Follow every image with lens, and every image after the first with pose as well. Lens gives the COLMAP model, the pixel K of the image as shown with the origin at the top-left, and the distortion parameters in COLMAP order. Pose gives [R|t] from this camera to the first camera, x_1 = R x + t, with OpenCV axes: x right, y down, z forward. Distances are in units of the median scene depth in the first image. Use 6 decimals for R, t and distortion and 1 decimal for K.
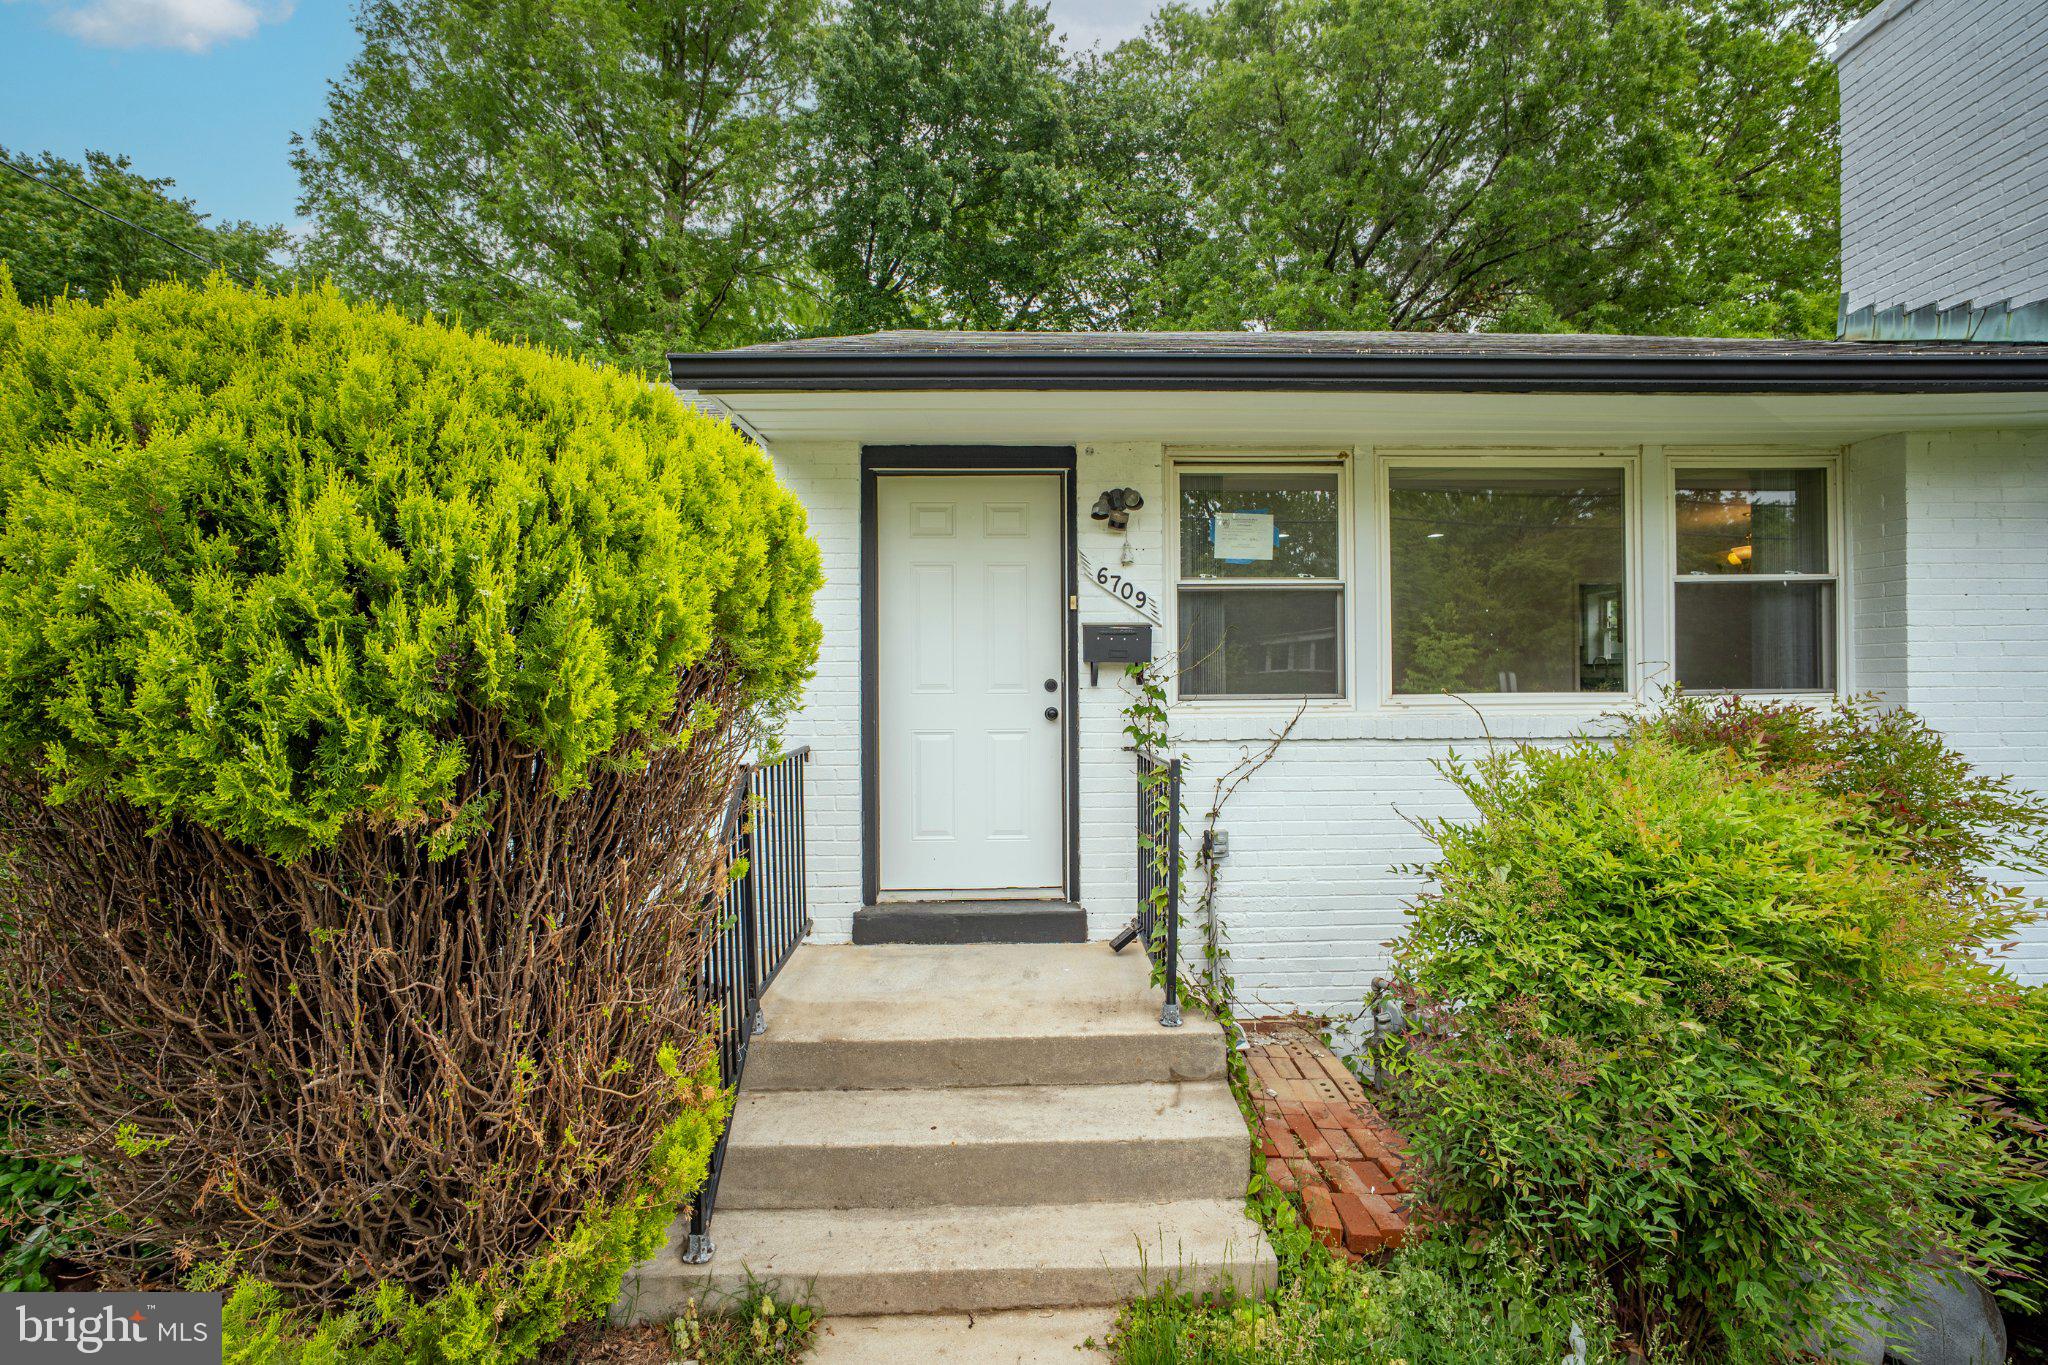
lens RADIAL K [[863.2, 0, 1026.4], [0, 863.2, 680.0], [0, 0, 1]] dist [-0.039868, 0.015613]
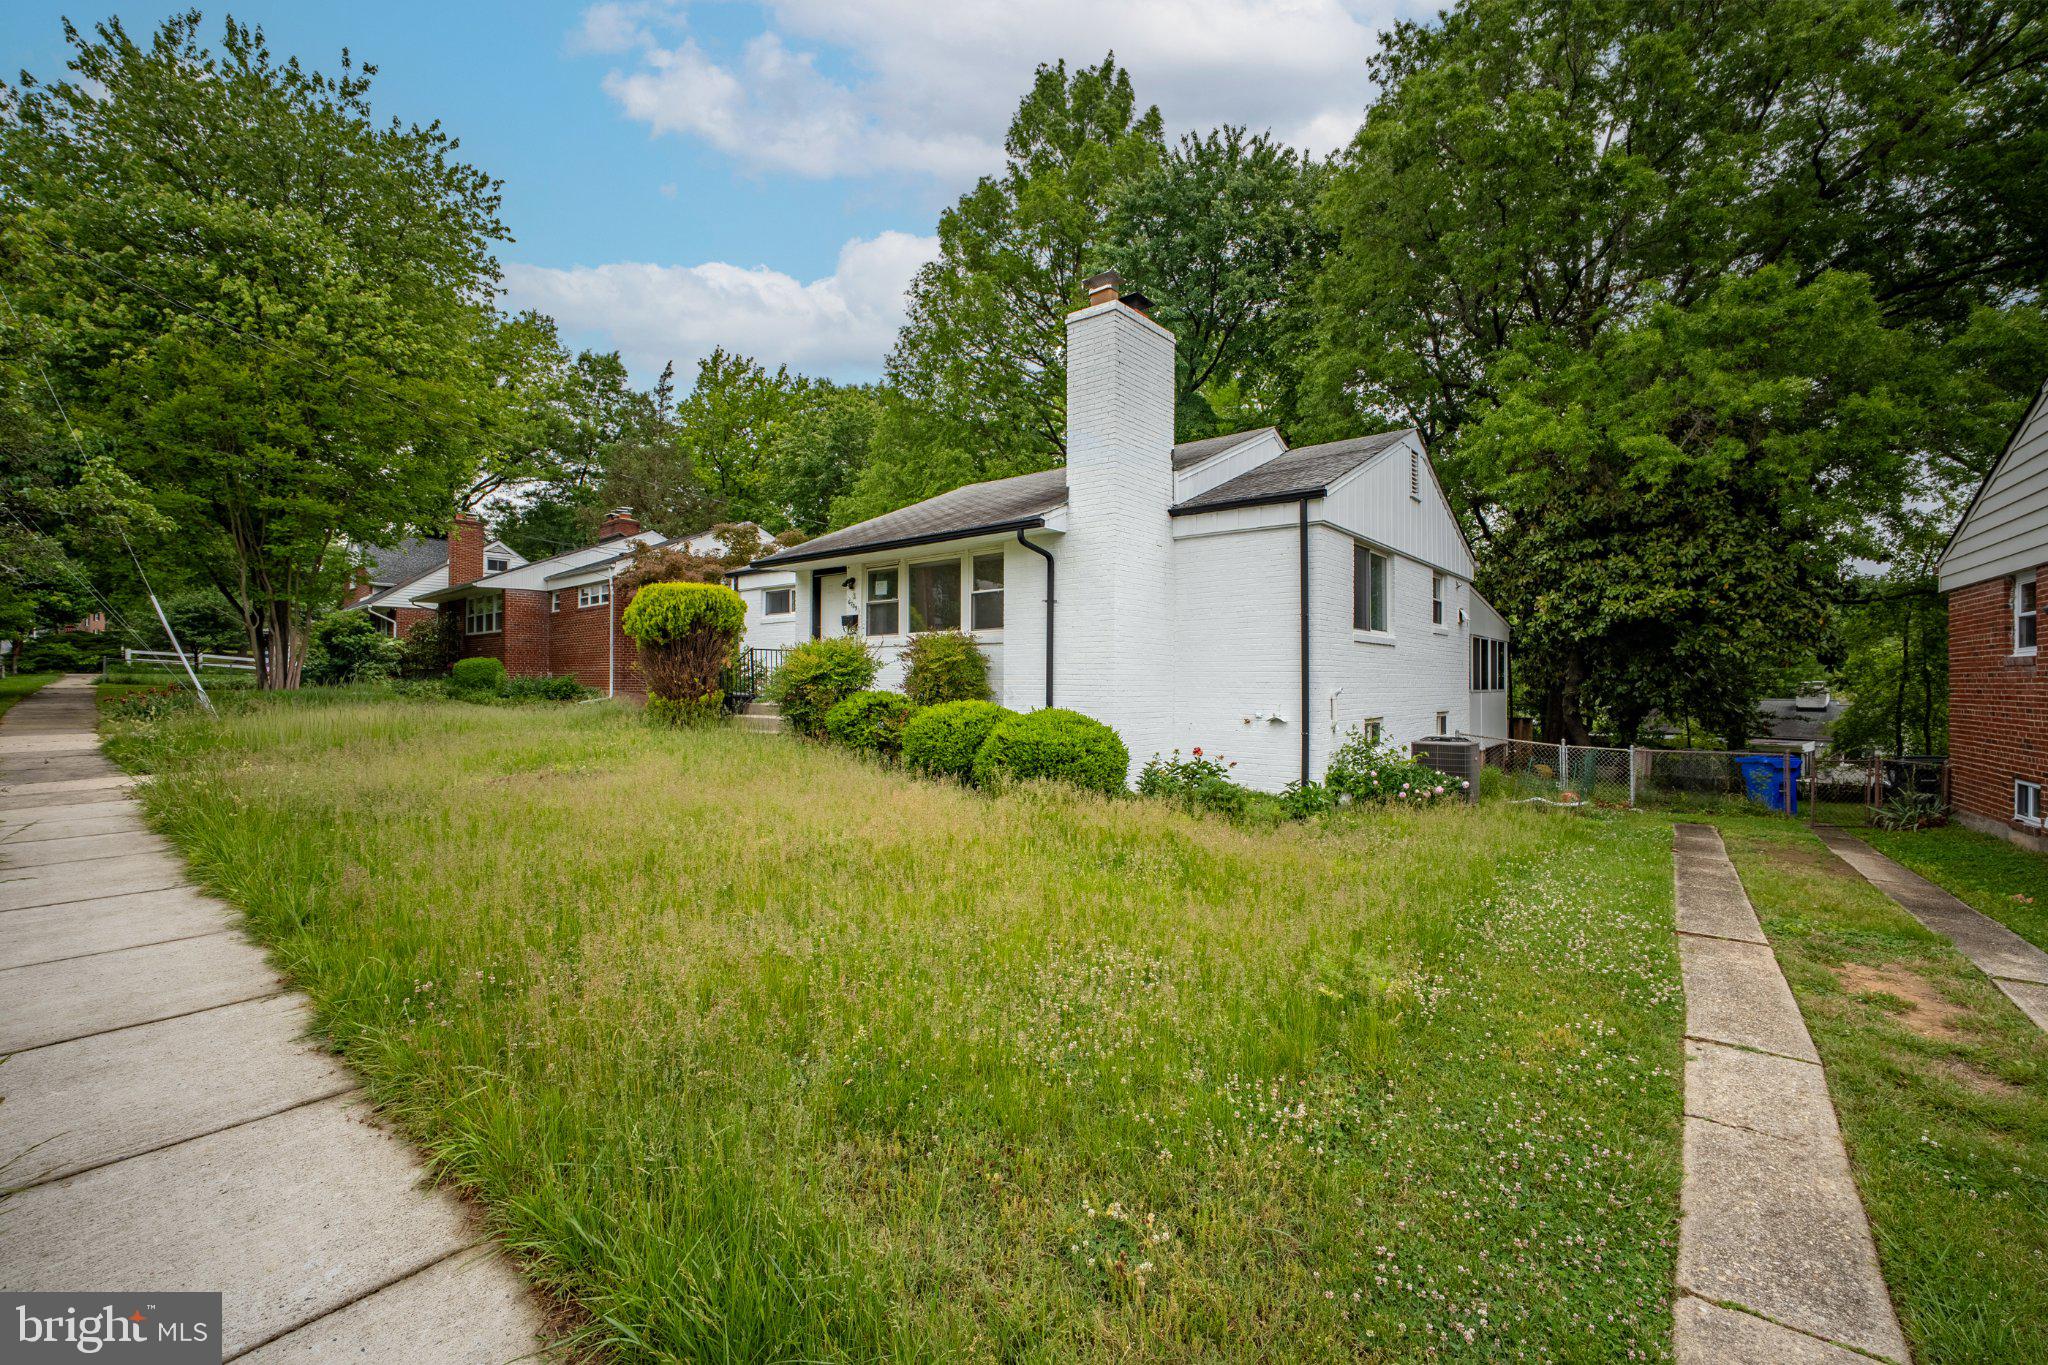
lens RADIAL K [[819.8, 0, 1024.0], [0, 819.8, 682.5], [0, 0, 1]] dist [-0.025994, 0.000030]
pose [[0.759658, 0.016254, -0.650119, 2.809657], [-0.004180, 0.999789, 0.020112, 0.137723], [0.650309, -0.012561, 0.759566, -1.106115]]
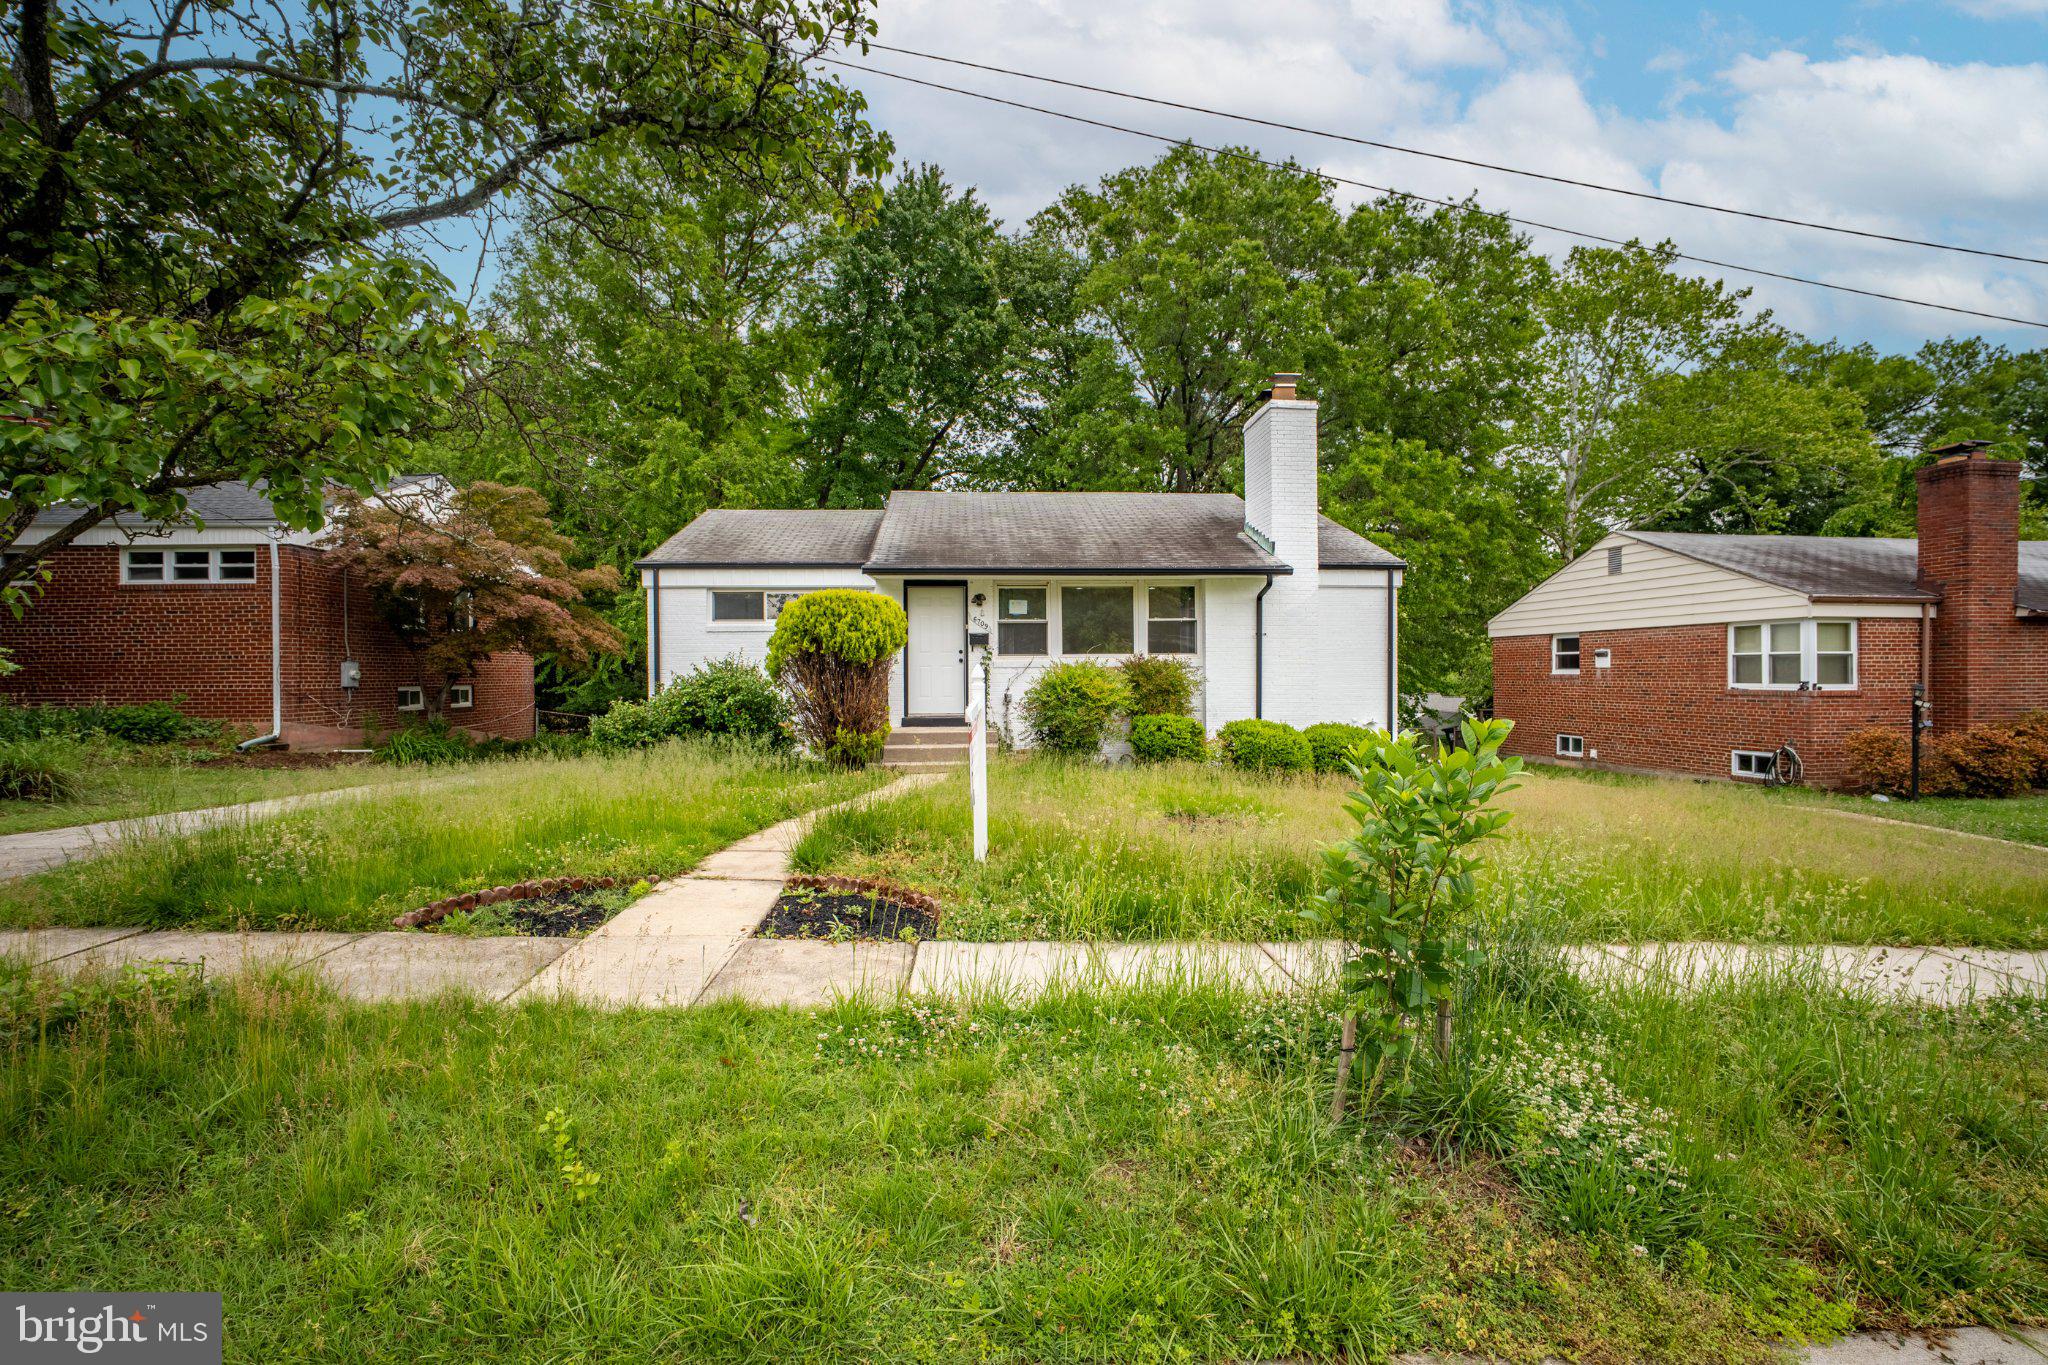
lens RADIAL K [[863.2, 0, 1026.4], [0, 863.2, 680.0], [0, 0, 1]] dist [-0.039868, 0.015613]
pose [[0.998791, 0.000063, 0.049151, 0.120090], [-0.000480, 0.999964, 0.008468, 0.088682], [-0.049148, -0.008481, 0.998755, -2.361436]]
